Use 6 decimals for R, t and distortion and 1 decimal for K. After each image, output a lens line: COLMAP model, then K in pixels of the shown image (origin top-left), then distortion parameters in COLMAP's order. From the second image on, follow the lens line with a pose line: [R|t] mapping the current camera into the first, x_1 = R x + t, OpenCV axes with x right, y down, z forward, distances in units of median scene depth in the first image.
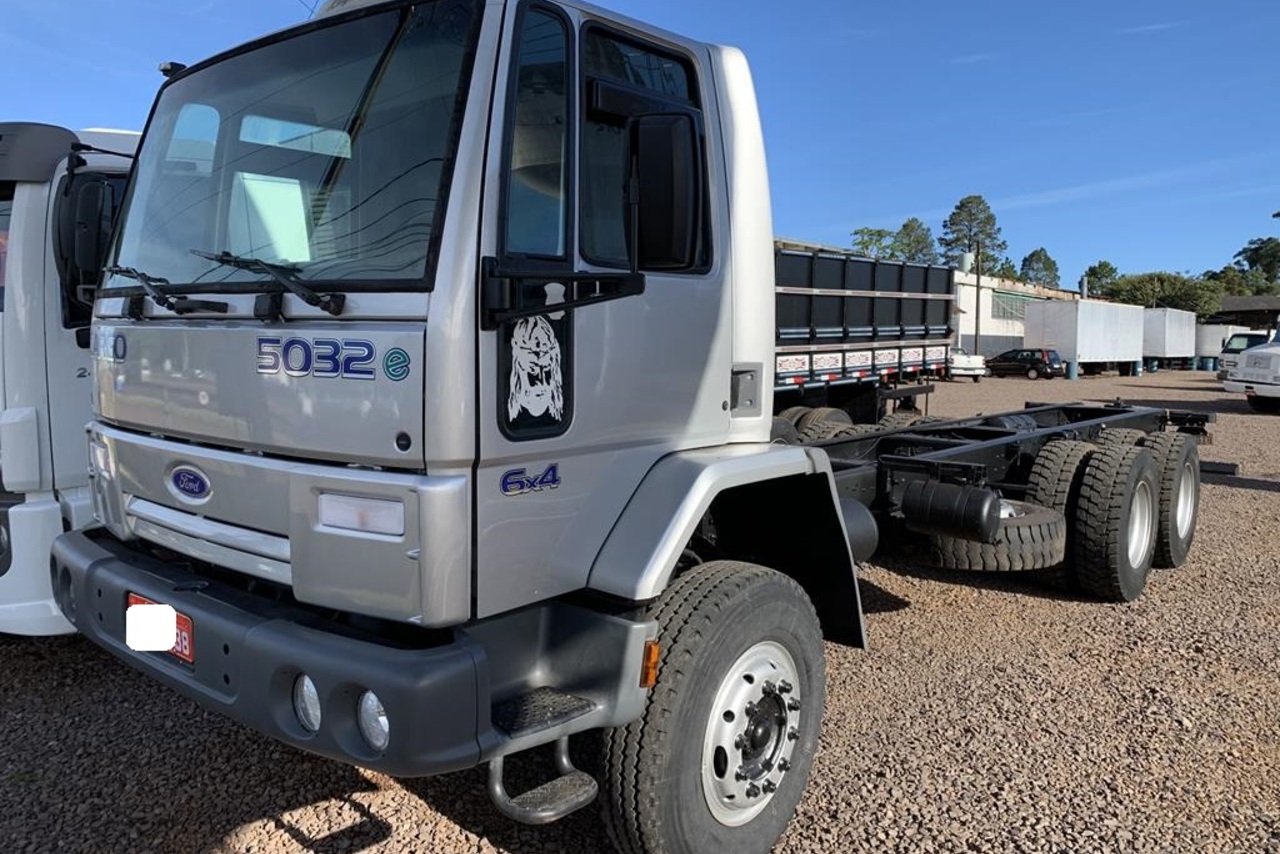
lens RADIAL K [[999.2, 0, 640.0], [0, 999.2, 427.0], [0, 0, 1]] dist [0.097020, -0.150280]
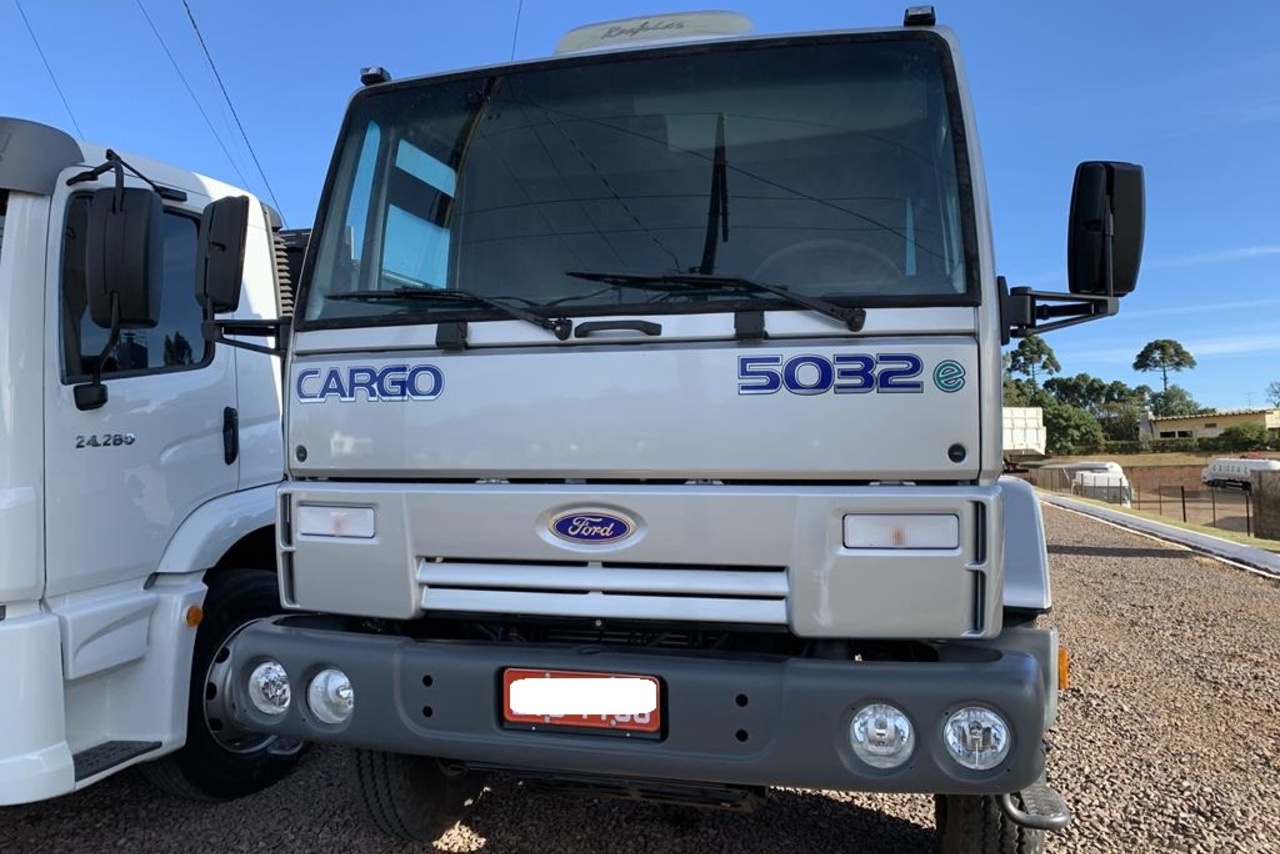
lens RADIAL K [[999.2, 0, 640.0], [0, 999.2, 427.0], [0, 0, 1]] dist [0.097020, -0.150280]
pose [[0.894967, -0.013041, 0.445942, -0.798382], [0.061826, 0.993553, -0.095025, 0.053332], [-0.441828, 0.112616, 0.890003, 0.199491]]
